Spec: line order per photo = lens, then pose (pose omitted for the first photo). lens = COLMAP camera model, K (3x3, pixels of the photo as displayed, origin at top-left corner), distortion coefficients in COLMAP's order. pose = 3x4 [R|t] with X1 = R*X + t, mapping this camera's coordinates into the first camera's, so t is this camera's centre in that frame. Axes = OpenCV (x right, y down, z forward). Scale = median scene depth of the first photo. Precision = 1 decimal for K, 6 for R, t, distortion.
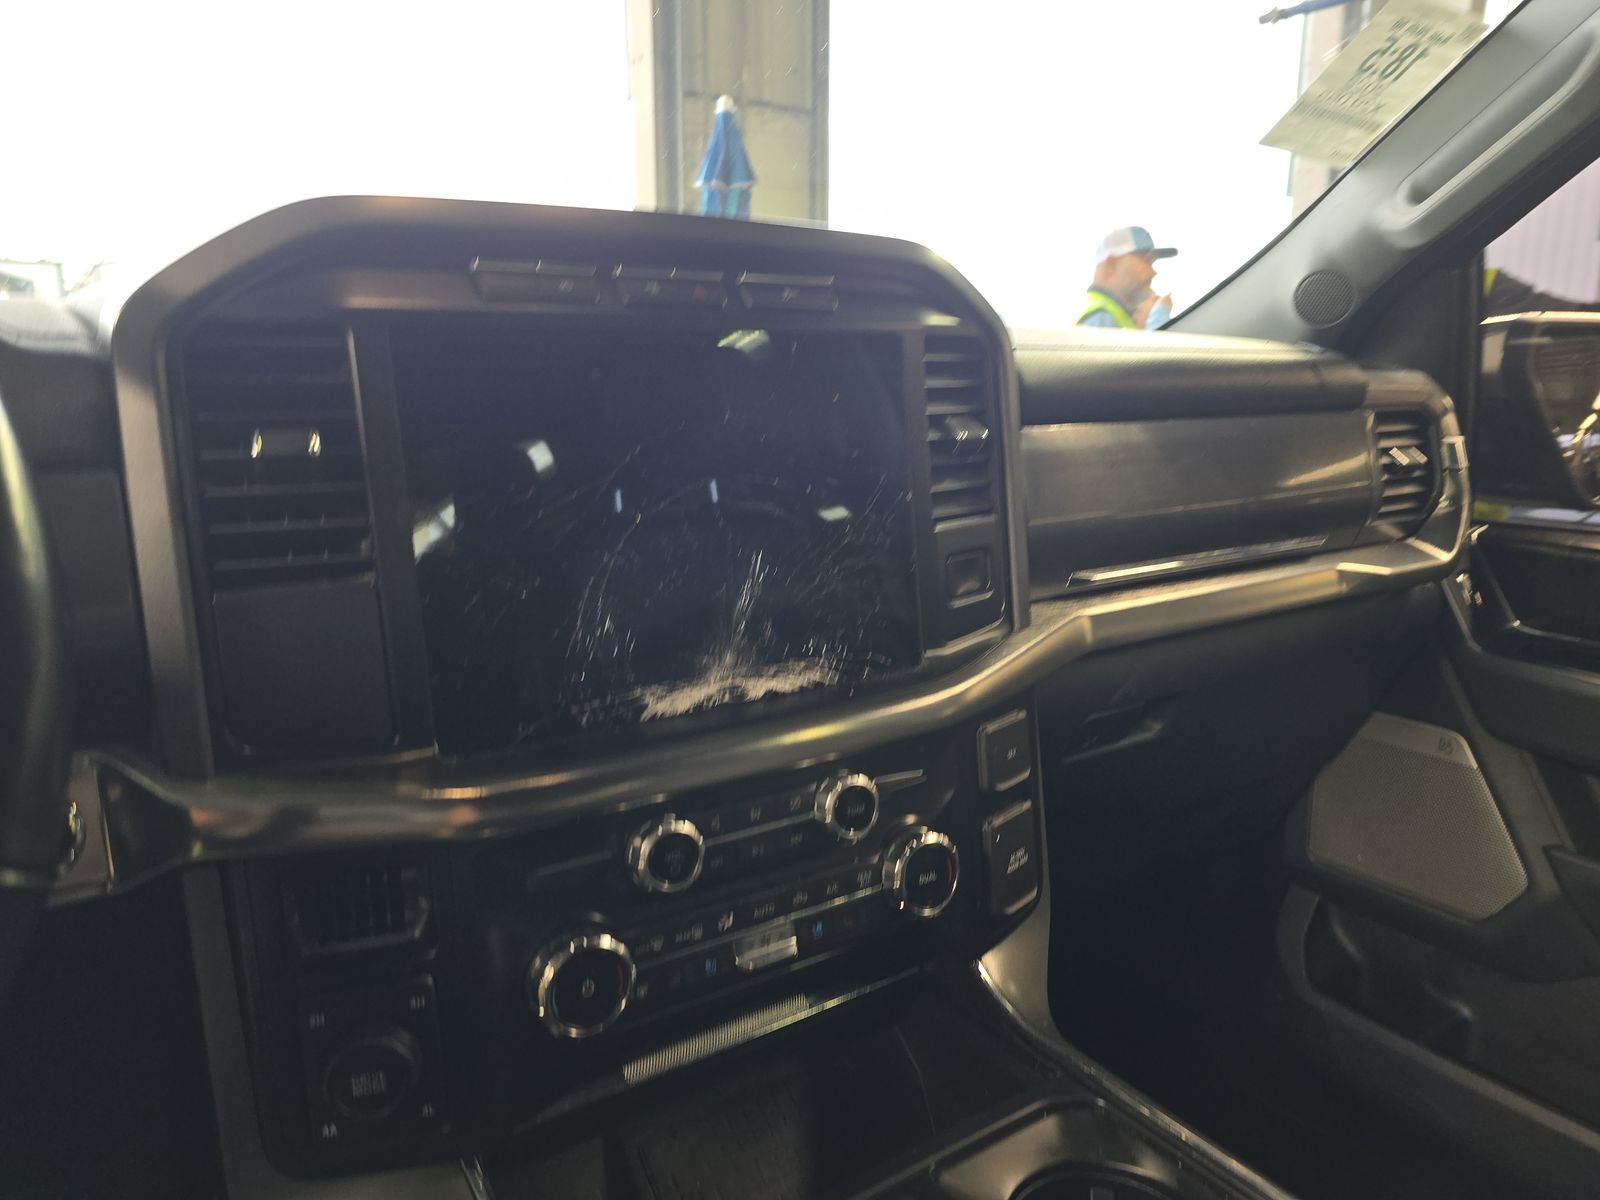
lens RADIAL K [[1064.4, 0, 797.9], [0, 1064.4, 608.7], [0, 0, 1]] dist [0.033616, -0.037692]
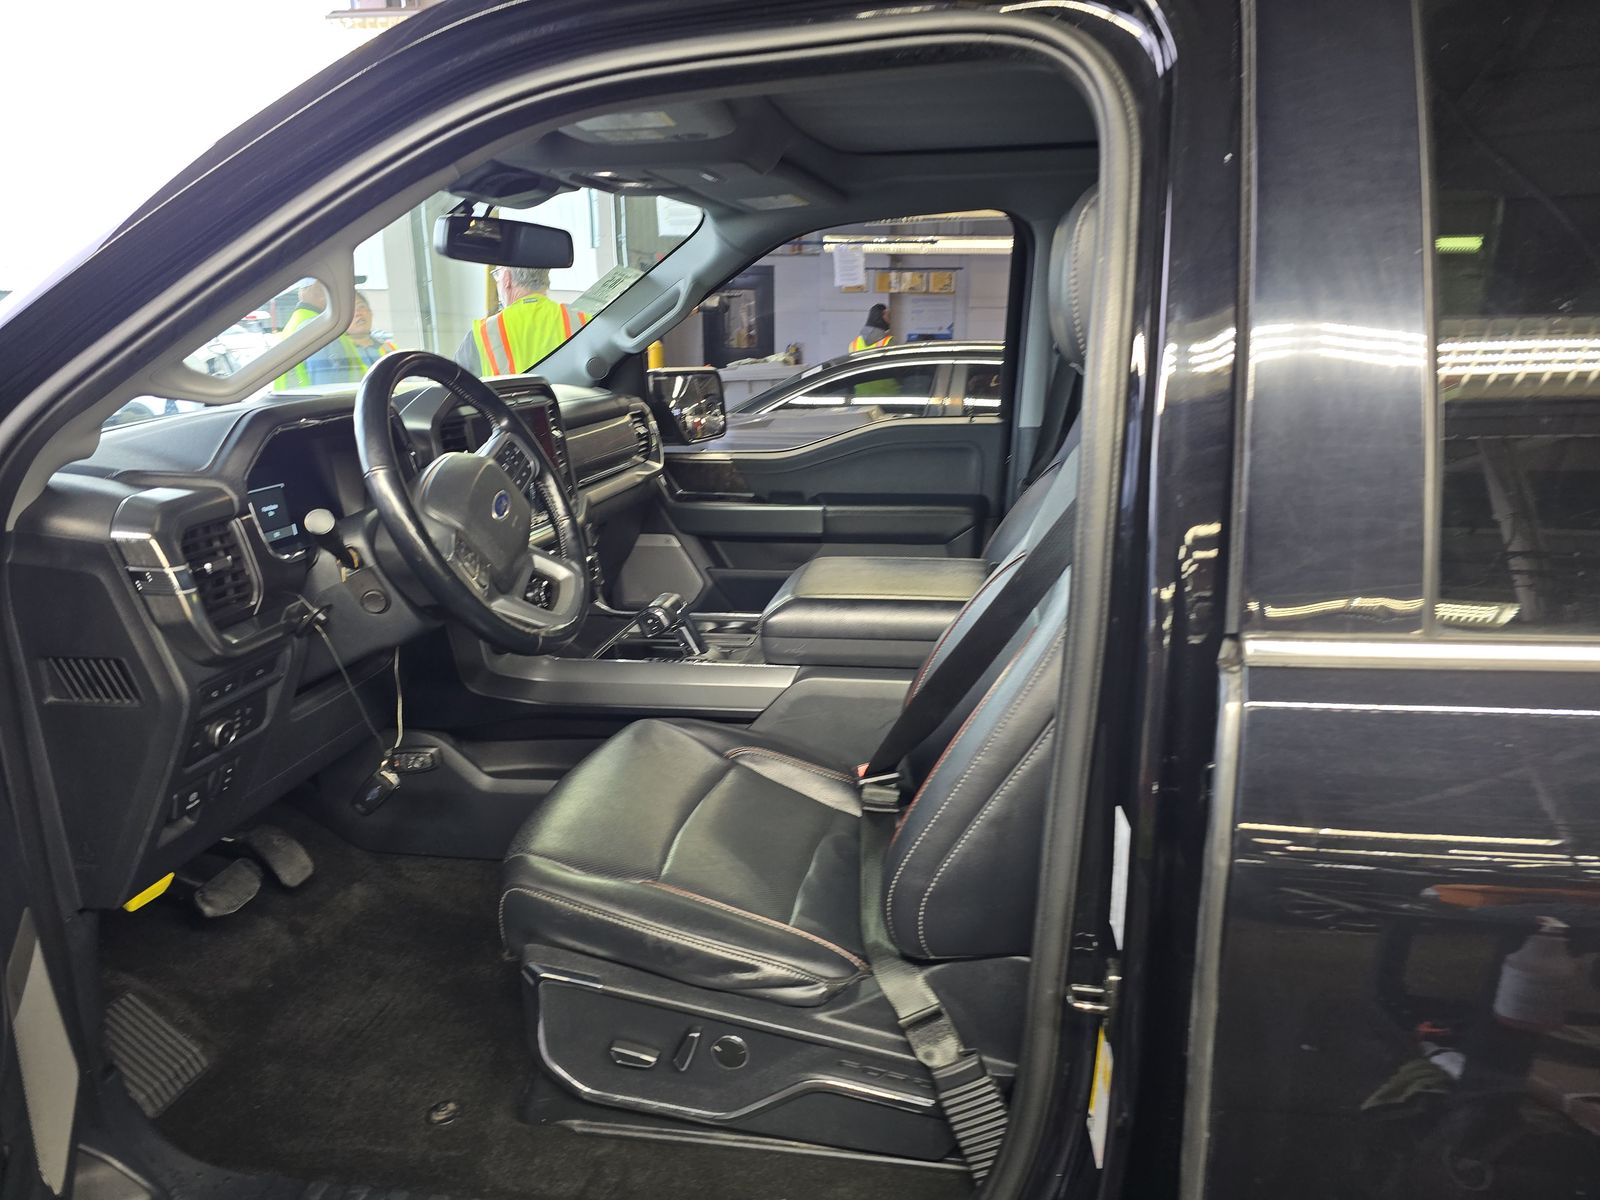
lens RADIAL K [[1064.4, 0, 797.9], [0, 1064.4, 608.7], [0, 0, 1]] dist [0.033616, -0.037692]
pose [[0.683407, -0.196691, 0.703041, -1.146565], [0.174206, 0.979139, 0.104594, 0.085160], [-0.708948, 0.050994, 0.703415, -1.142927]]
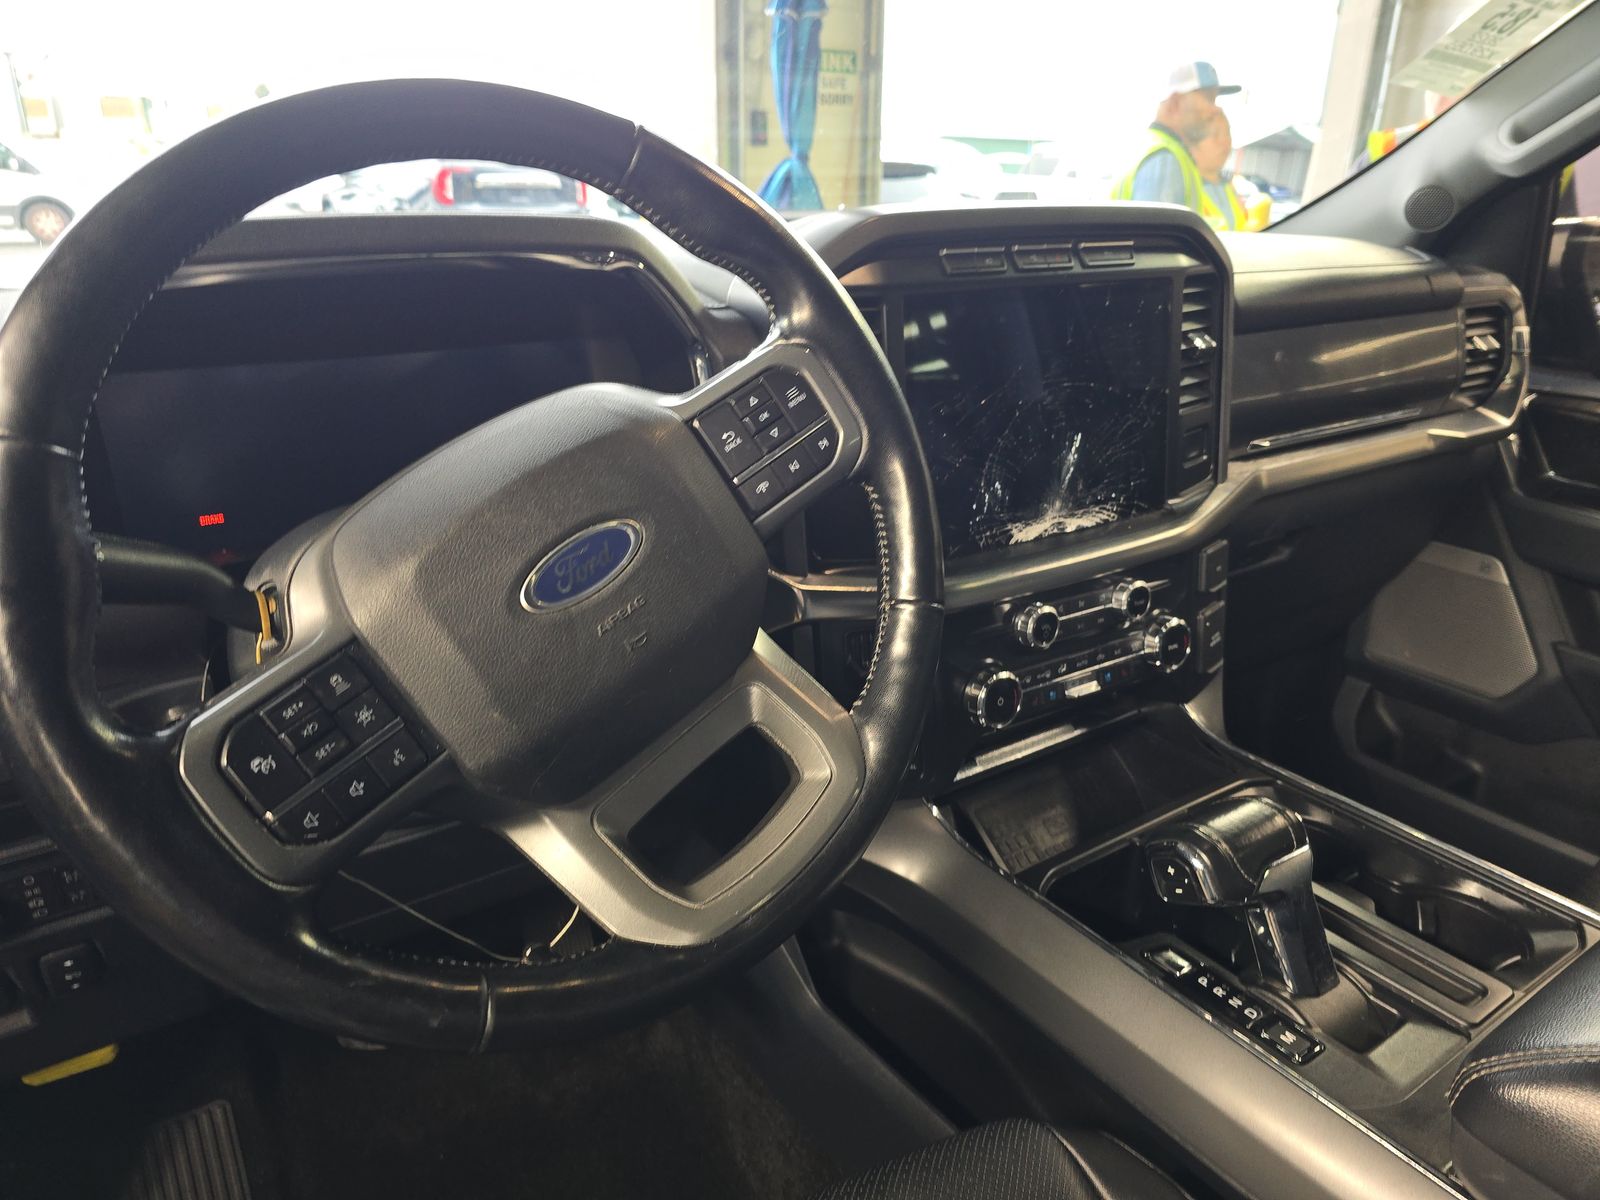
lens RADIAL K [[1064.4, 0, 797.9], [0, 1064.4, 608.7], [0, 0, 1]] dist [0.033616, -0.037692]
pose [[0.999956, 0.006695, 0.006519, -0.270928], [-0.007665, 0.986718, 0.162260, -0.031434], [-0.005346, -0.162303, 0.986726, -0.325801]]
